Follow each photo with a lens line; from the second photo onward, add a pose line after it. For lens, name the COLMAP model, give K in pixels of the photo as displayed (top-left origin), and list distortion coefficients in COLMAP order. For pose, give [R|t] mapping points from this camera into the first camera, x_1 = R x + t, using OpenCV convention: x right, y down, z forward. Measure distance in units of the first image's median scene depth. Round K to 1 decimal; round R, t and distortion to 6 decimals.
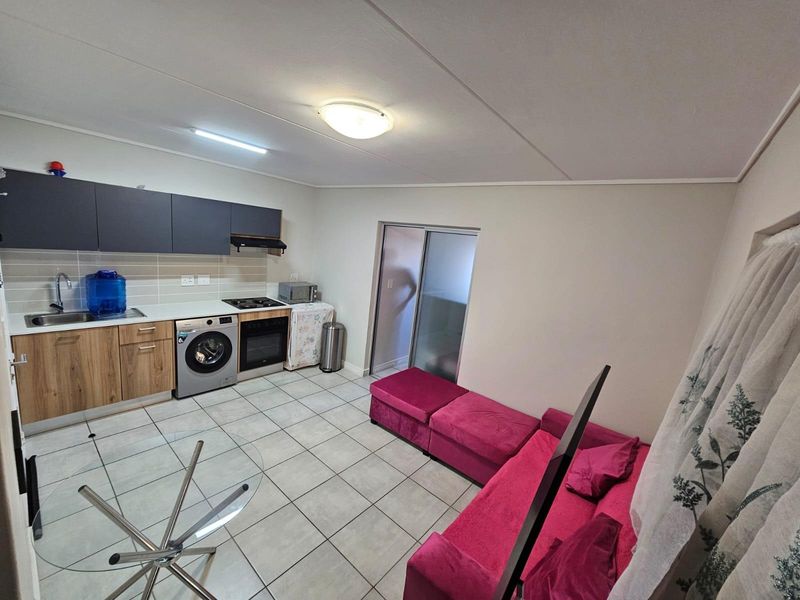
lens RADIAL K [[329.4, 0, 400.0], [0, 329.4, 303.9], [0, 0, 1]] dist [-0.002631, -0.000311]
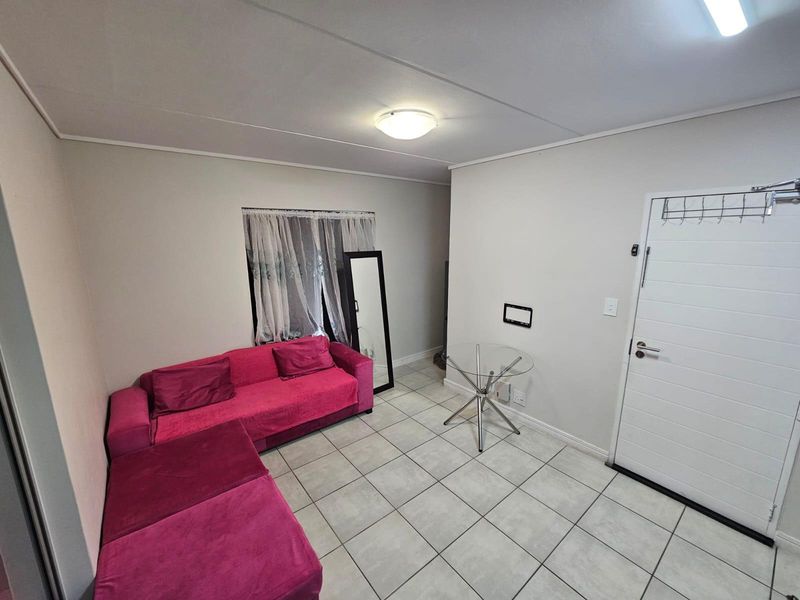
lens RADIAL K [[329.4, 0, 400.0], [0, 329.4, 303.9], [0, 0, 1]] dist [-0.002631, -0.000311]
pose [[-0.975733, -0.140728, 0.167751, -0.189657], [-0.060951, 0.910398, 0.409219, -0.218279], [-0.210309, 0.389064, -0.896883, 1.094723]]
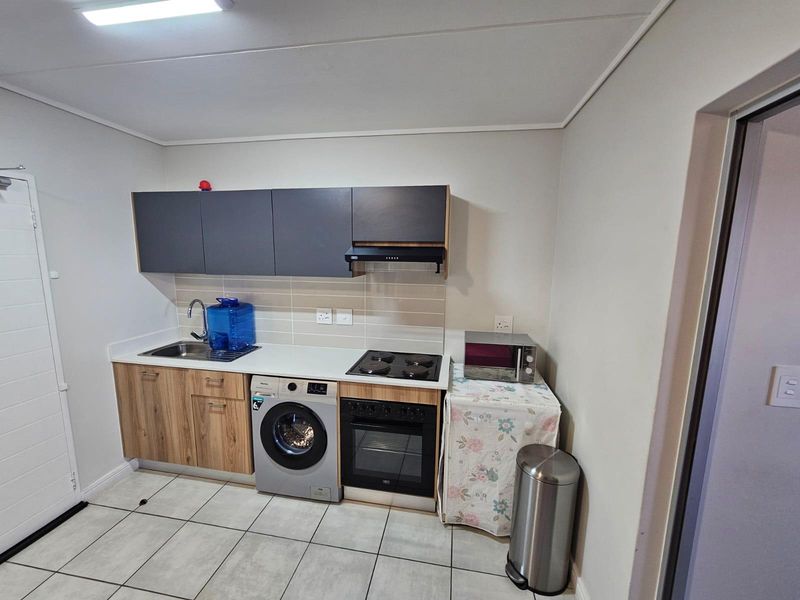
lens RADIAL K [[329.4, 0, 400.0], [0, 329.4, 303.9], [0, 0, 1]] dist [-0.002631, -0.000311]
pose [[0.501831, 0.028728, -0.864488, 0.036046], [-0.127242, 0.991027, -0.040931, -0.089351], [0.855555, 0.130540, 0.500984, 0.790125]]
